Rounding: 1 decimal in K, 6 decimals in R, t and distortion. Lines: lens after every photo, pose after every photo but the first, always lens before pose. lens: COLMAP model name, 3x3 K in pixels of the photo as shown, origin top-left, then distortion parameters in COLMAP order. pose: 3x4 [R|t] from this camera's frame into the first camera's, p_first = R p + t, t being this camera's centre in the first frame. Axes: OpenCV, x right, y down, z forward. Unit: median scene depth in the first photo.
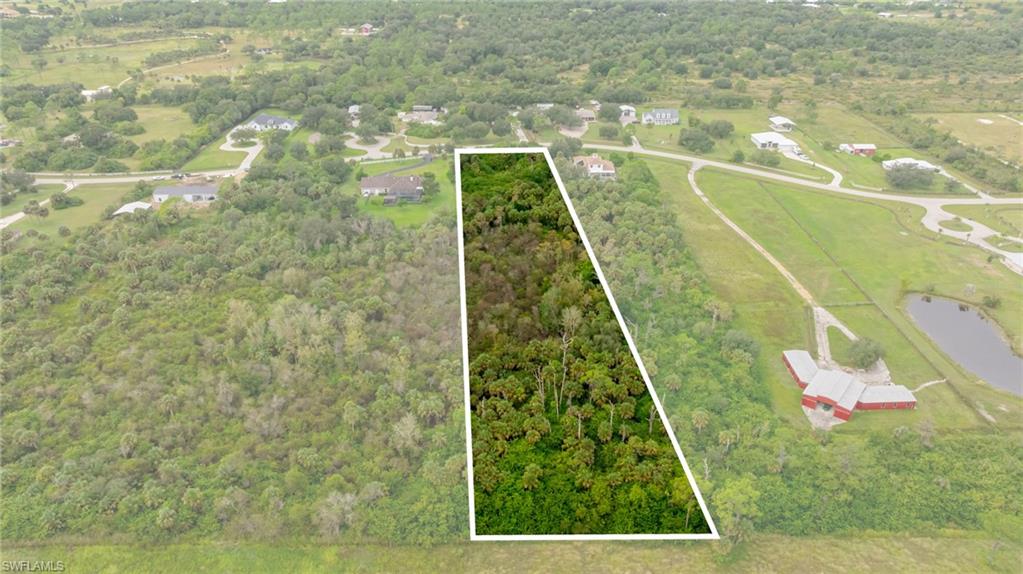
lens RADIAL K [[720.3, 0, 511.7], [0, 720.3, 284.3], [0, 0, 1]] dist [-0.044662, 0.044191]
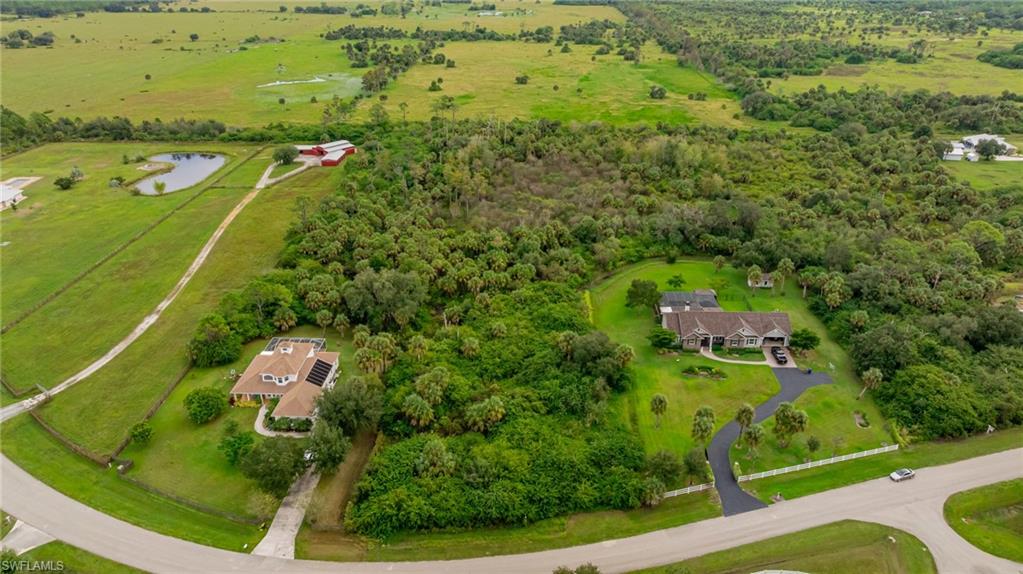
lens RADIAL K [[720.3, 0, 511.6], [0, 720.3, 284.3], [0, 0, 1]] dist [-0.044662, 0.044191]
pose [[-0.998965, -0.019829, 0.040929, -0.029860], [0.019831, 0.619956, 0.784386, -0.505034], [-0.040928, 0.784386, -0.618921, 1.170523]]
